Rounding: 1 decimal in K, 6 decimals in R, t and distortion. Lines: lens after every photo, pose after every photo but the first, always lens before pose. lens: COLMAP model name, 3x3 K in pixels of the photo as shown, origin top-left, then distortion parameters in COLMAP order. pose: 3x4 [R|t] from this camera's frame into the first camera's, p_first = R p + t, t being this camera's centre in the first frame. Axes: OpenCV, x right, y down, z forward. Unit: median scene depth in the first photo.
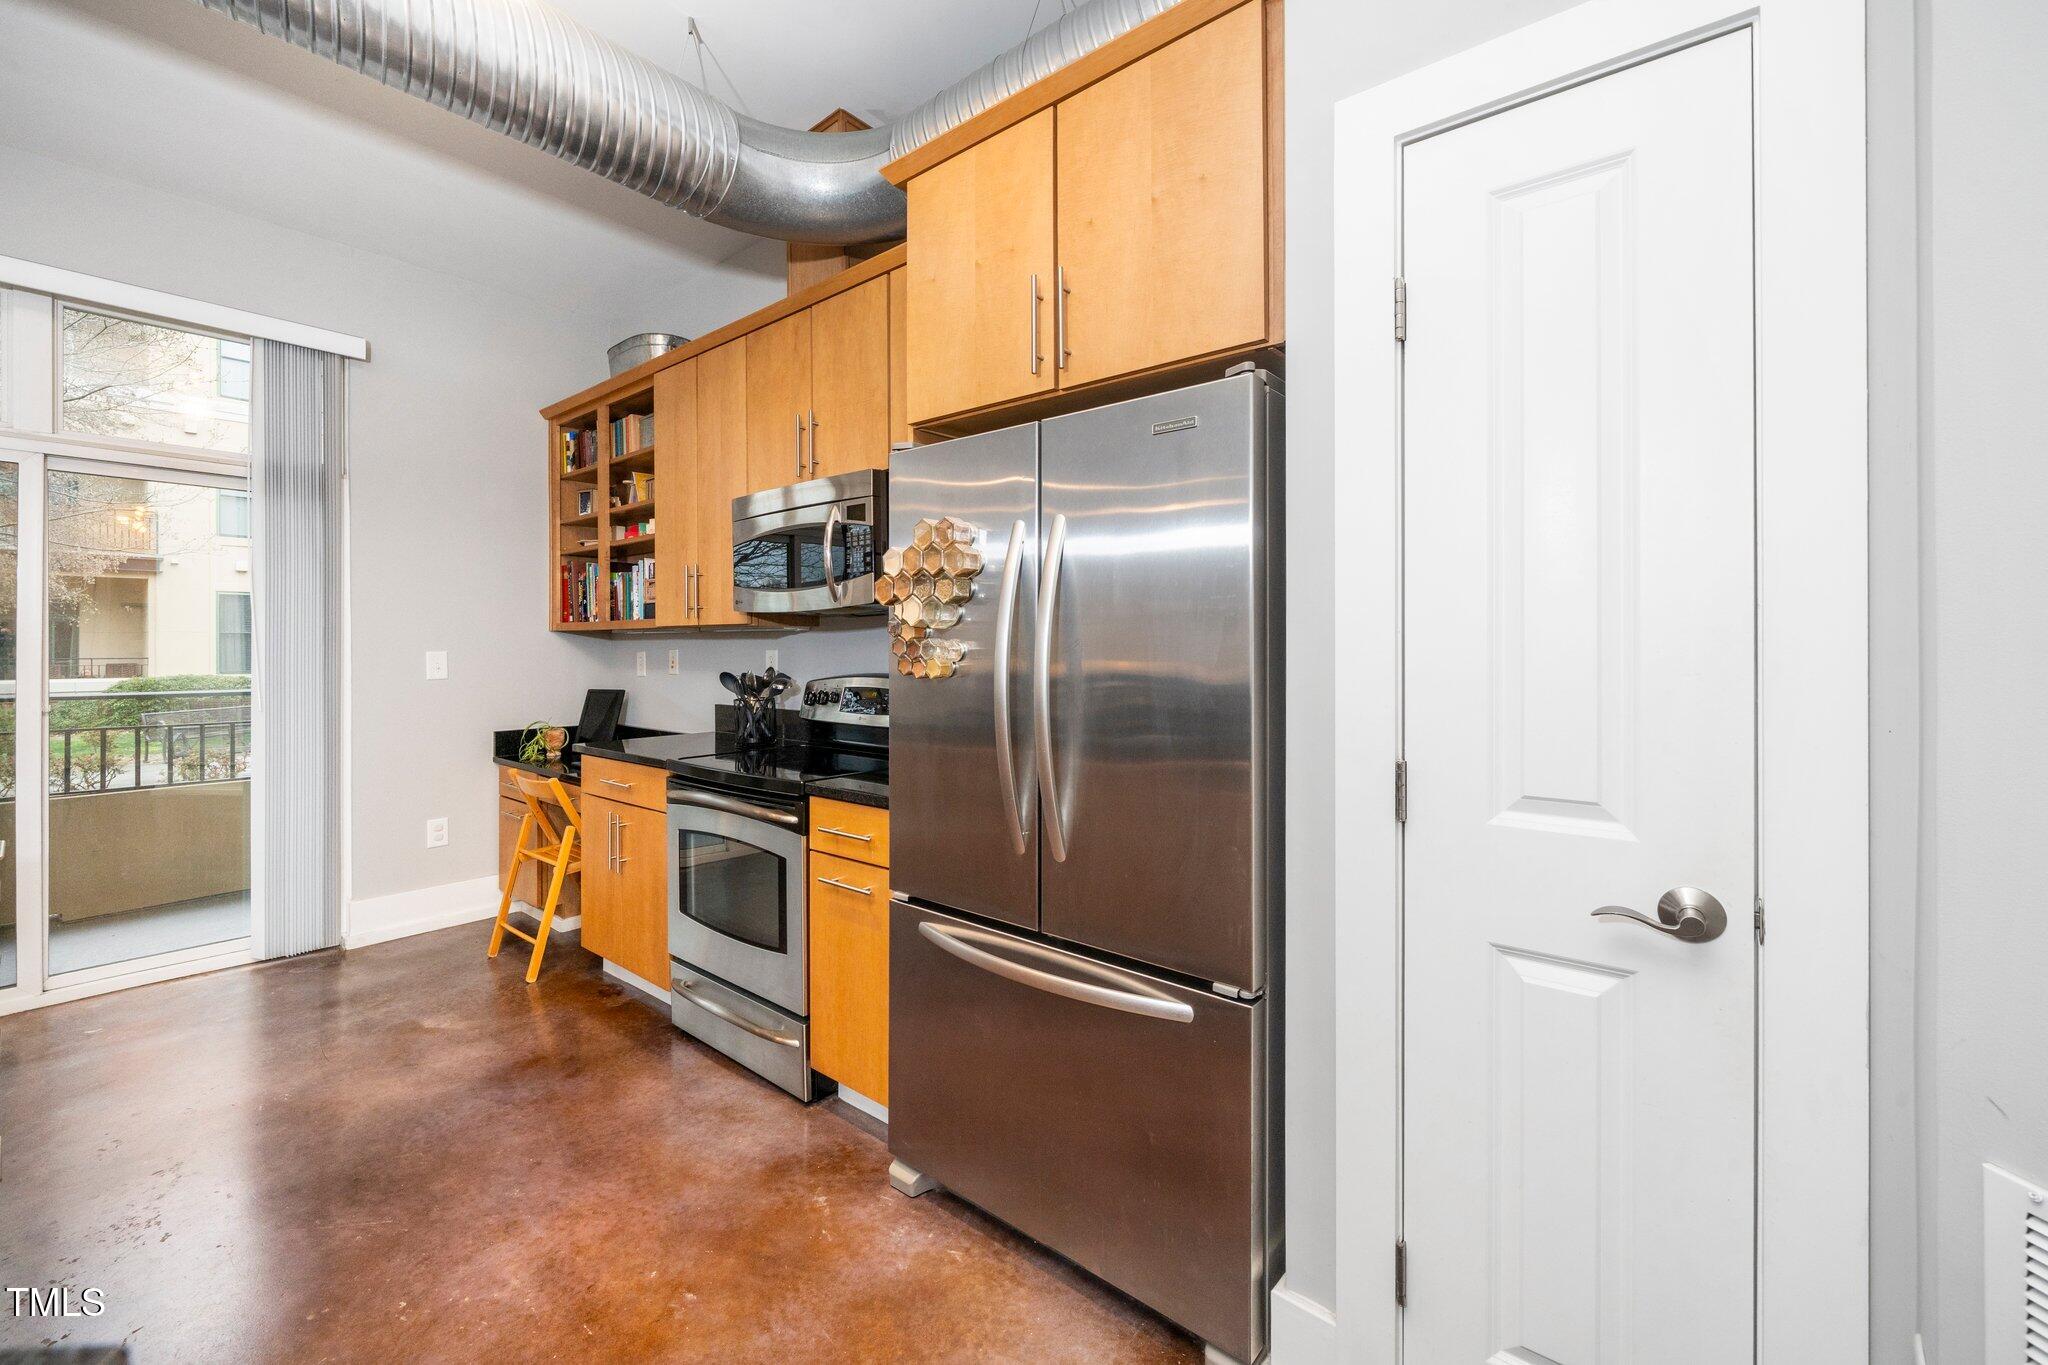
lens RADIAL K [[832.7, 0, 998.6], [0, 832.7, 641.8], [0, 0, 1]] dist [0.009256, -0.000240]
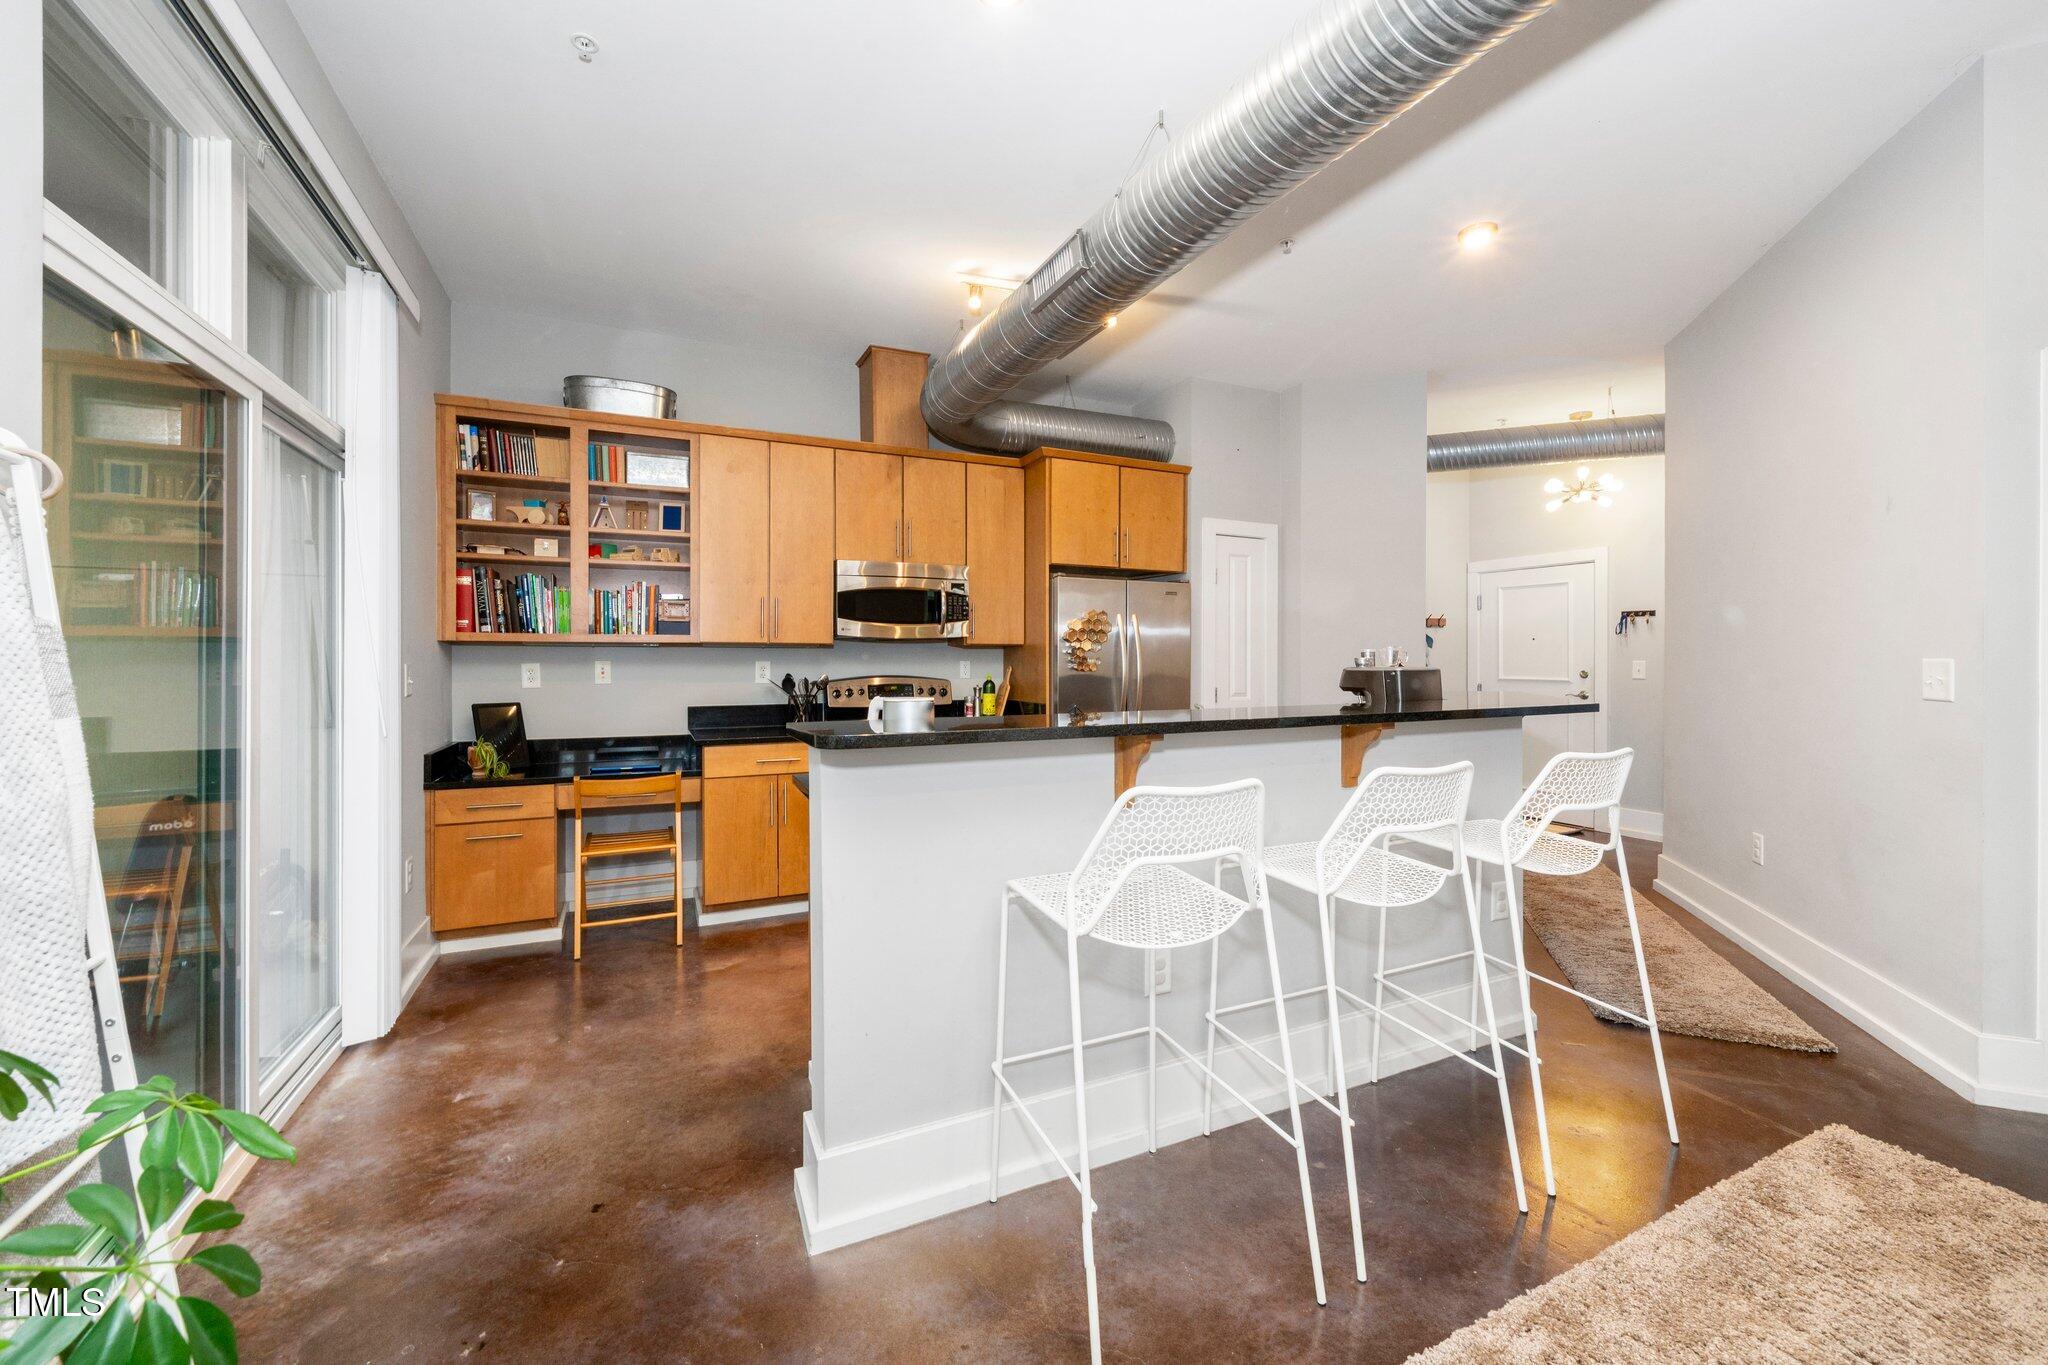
lens RADIAL K [[799.7, 0, 1028.7], [0, 799.7, 665.0], [0, 0, 1]] dist [-0.007273, 0.000365]
pose [[0.424326, 0.003790, 0.905502, -1.385365], [-0.003168, 0.999991, -0.002701, 0.018850], [-0.905504, -0.001722, 0.424334, 0.076713]]
